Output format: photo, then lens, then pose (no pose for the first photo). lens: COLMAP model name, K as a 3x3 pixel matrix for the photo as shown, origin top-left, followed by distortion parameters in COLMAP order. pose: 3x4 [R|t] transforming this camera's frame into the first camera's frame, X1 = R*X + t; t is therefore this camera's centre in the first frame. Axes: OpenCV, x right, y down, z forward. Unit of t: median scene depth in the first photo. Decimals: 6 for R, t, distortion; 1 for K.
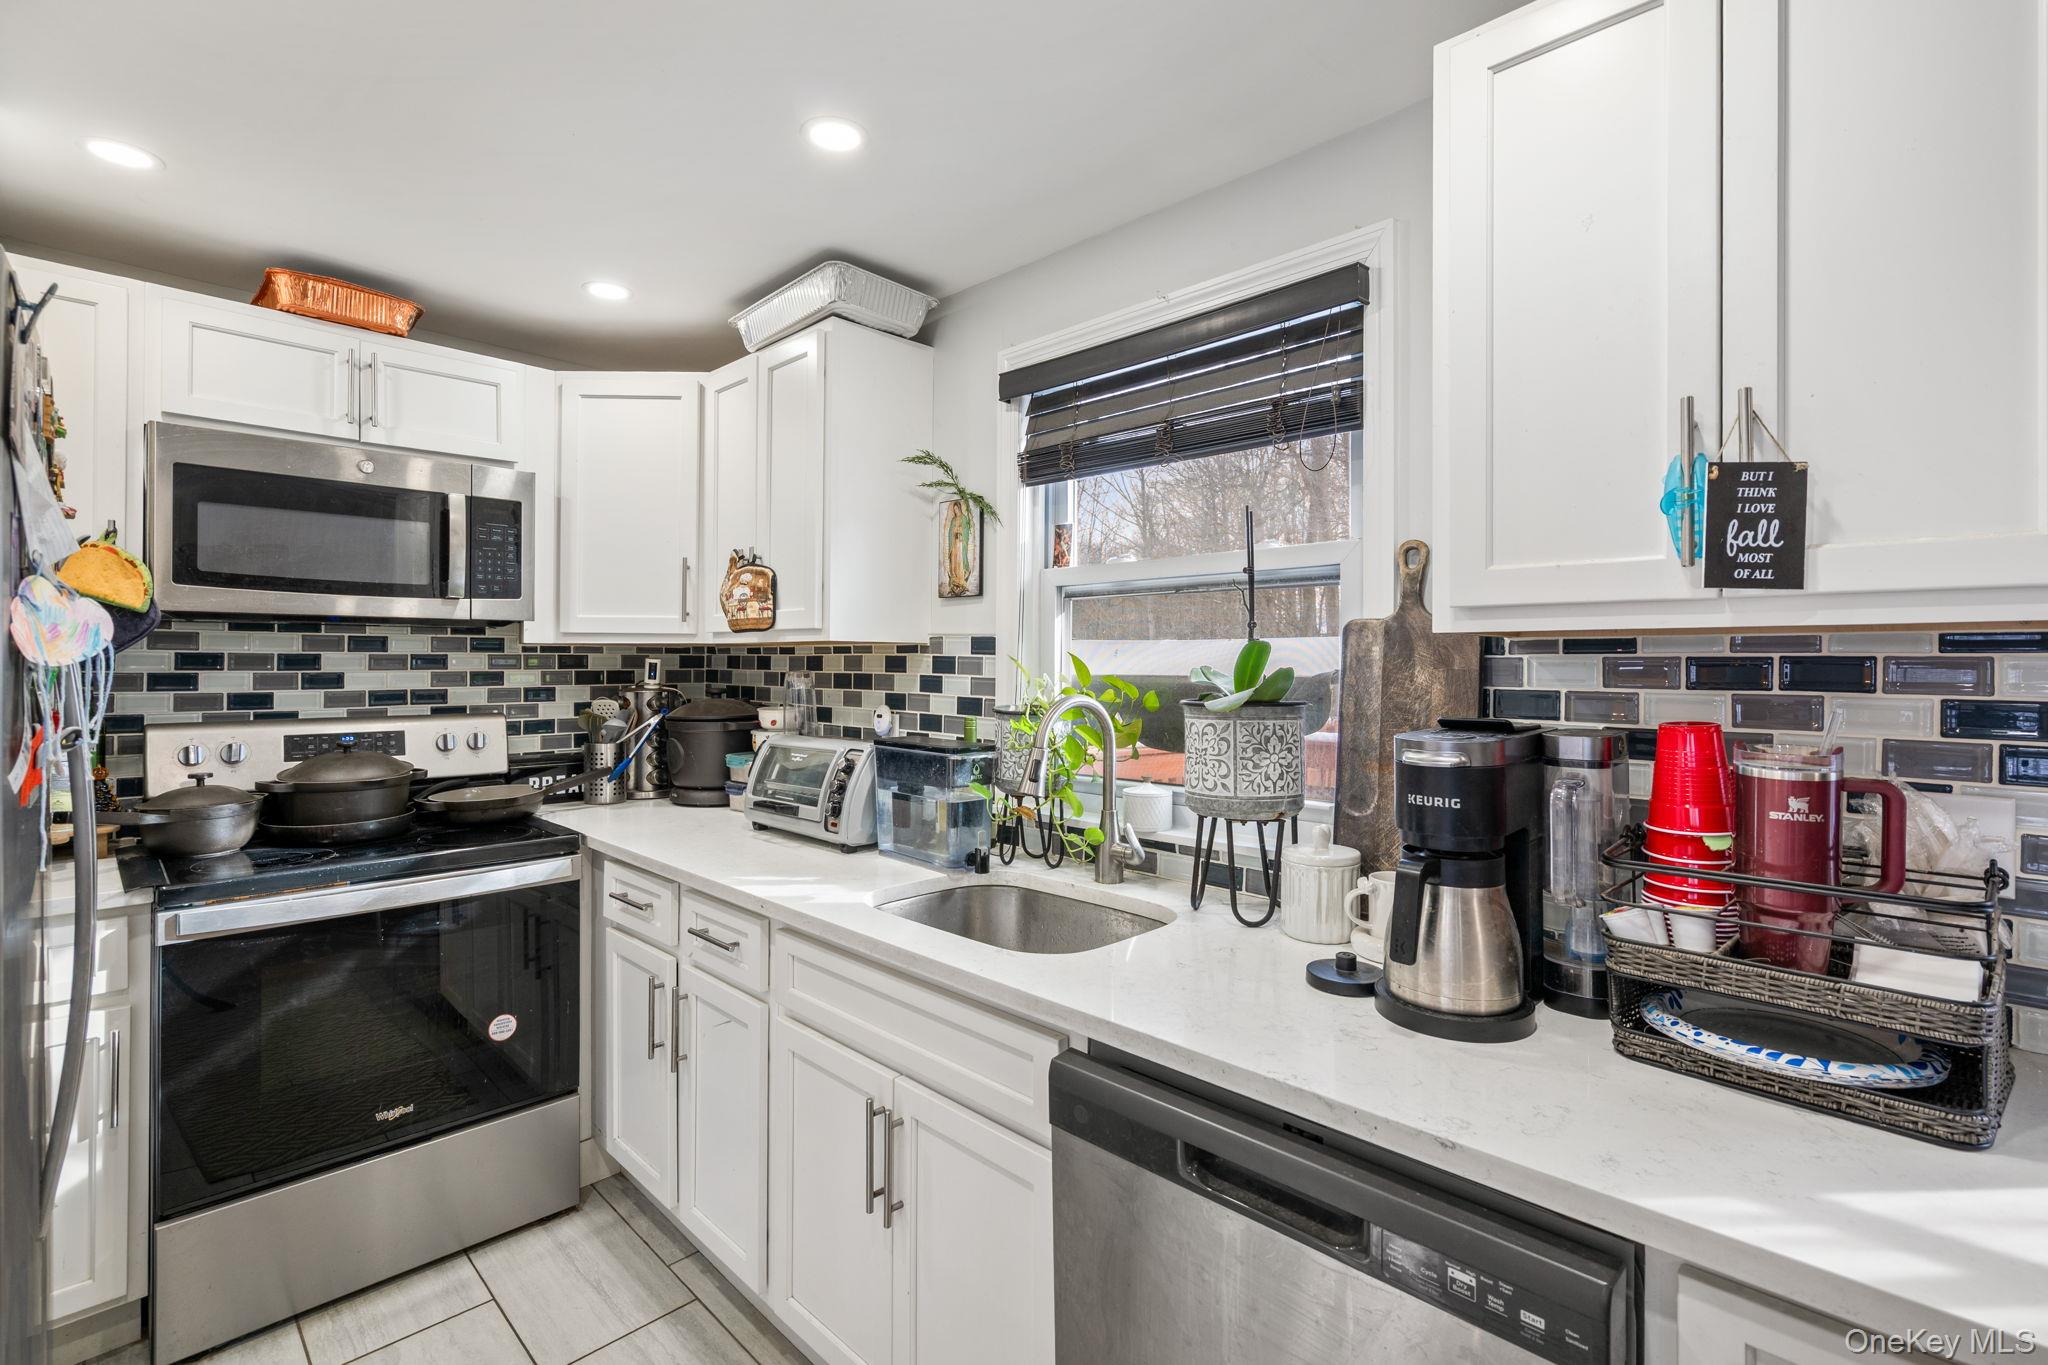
lens RADIAL K [[926.1, 0, 1017.0], [0, 926.1, 662.1], [0, 0, 1]] dist [-0.001819, -0.000719]
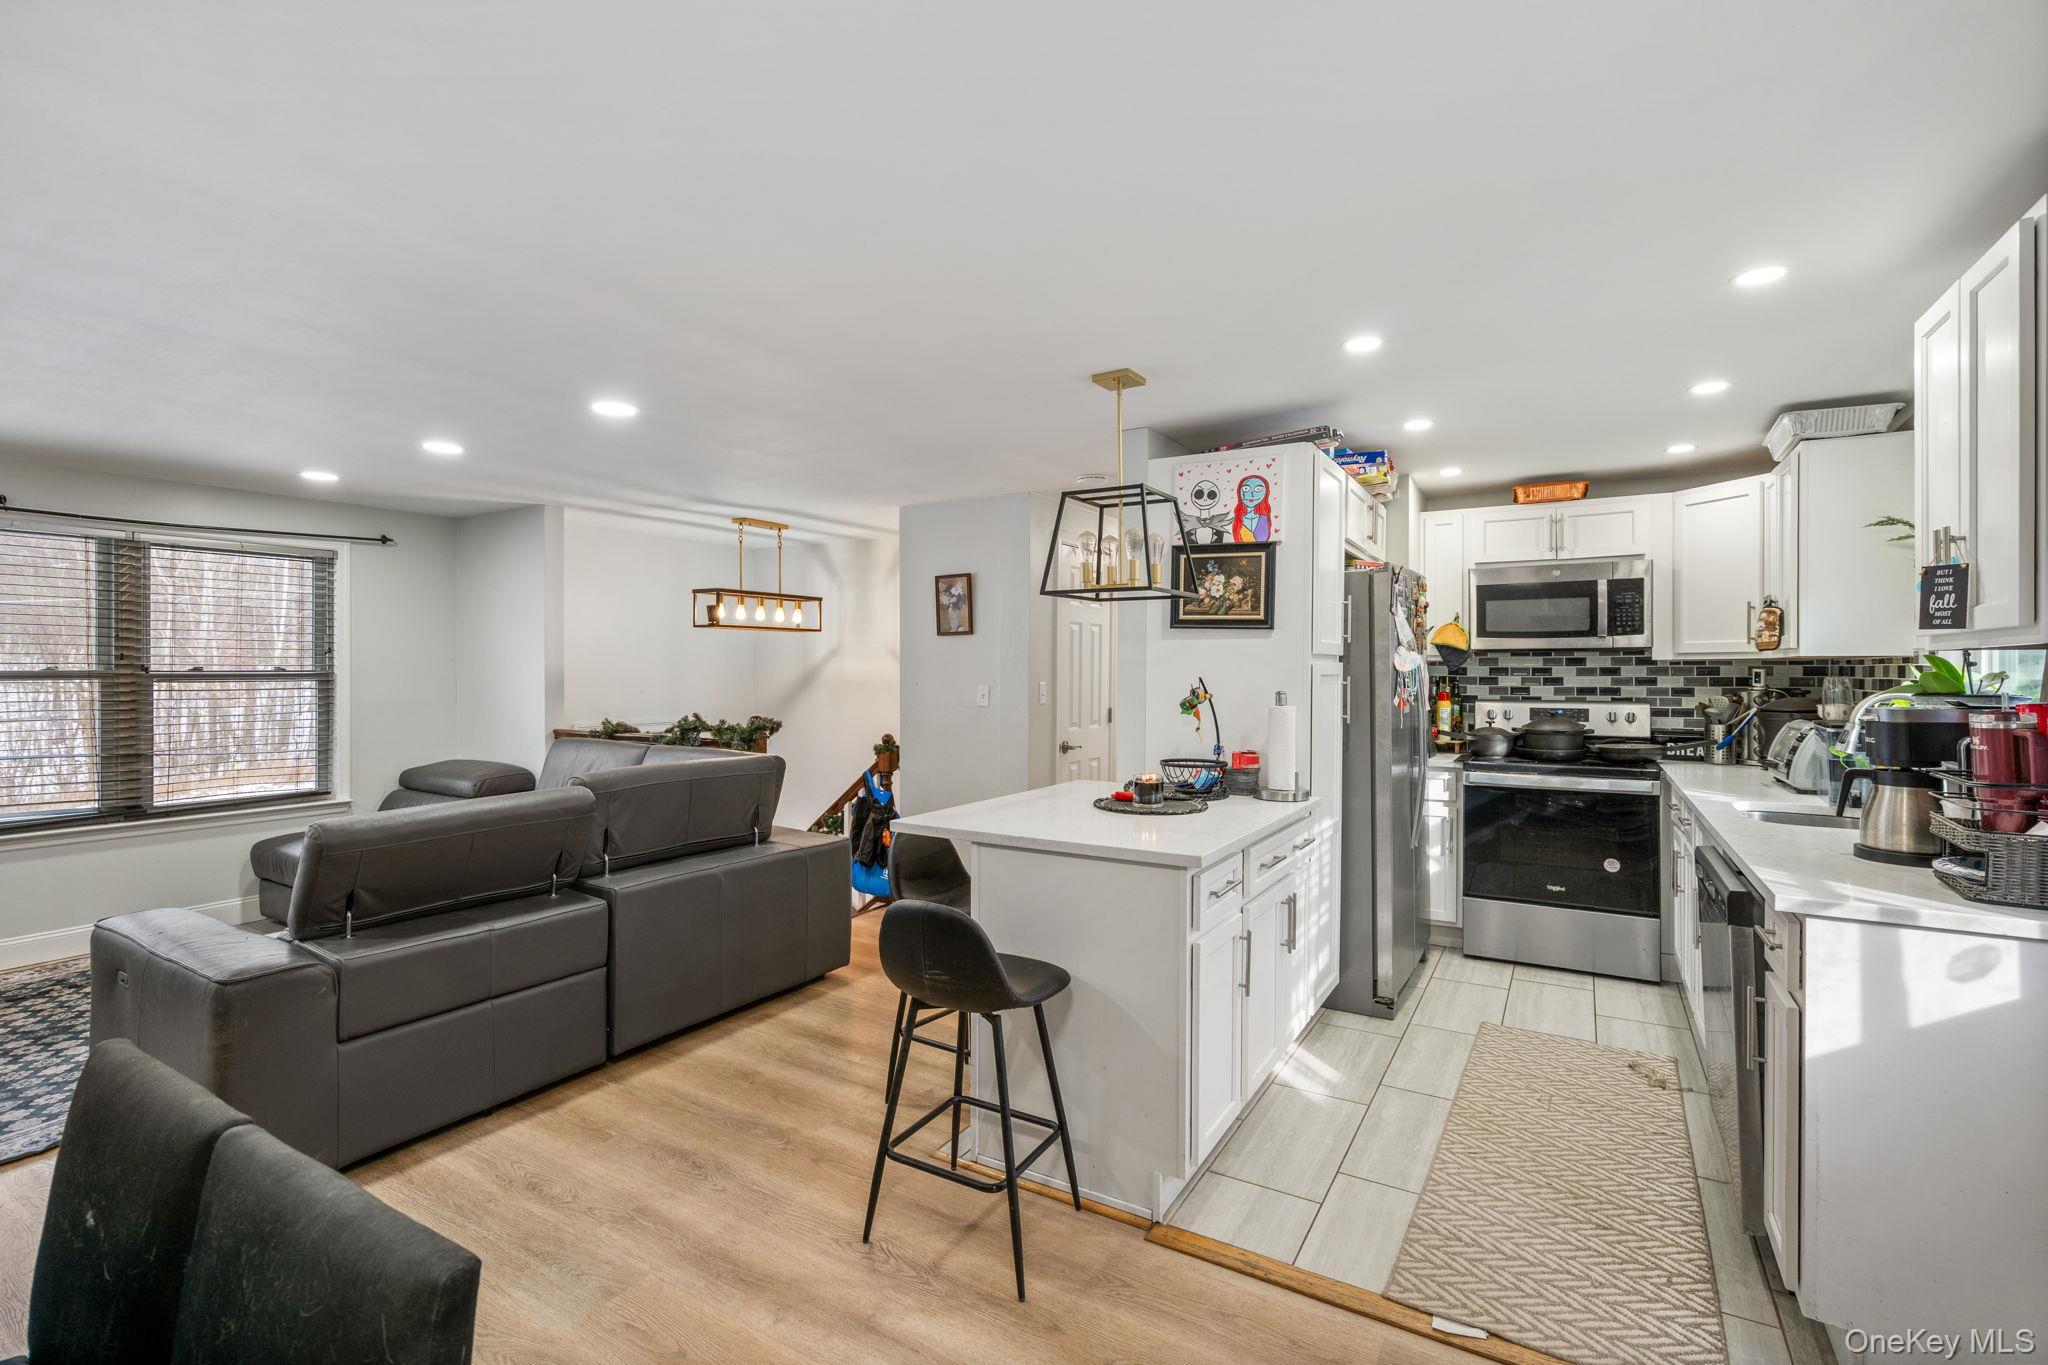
lens RADIAL K [[926.1, 0, 1017.0], [0, 926.1, 662.1], [0, 0, 1]] dist [-0.001819, -0.000719]
pose [[0.235567, -0.012816, -0.971774, 0.871259], [-0.002029, 0.999904, -0.013679, 0.009255], [0.971856, 0.005194, 0.235518, -0.544425]]
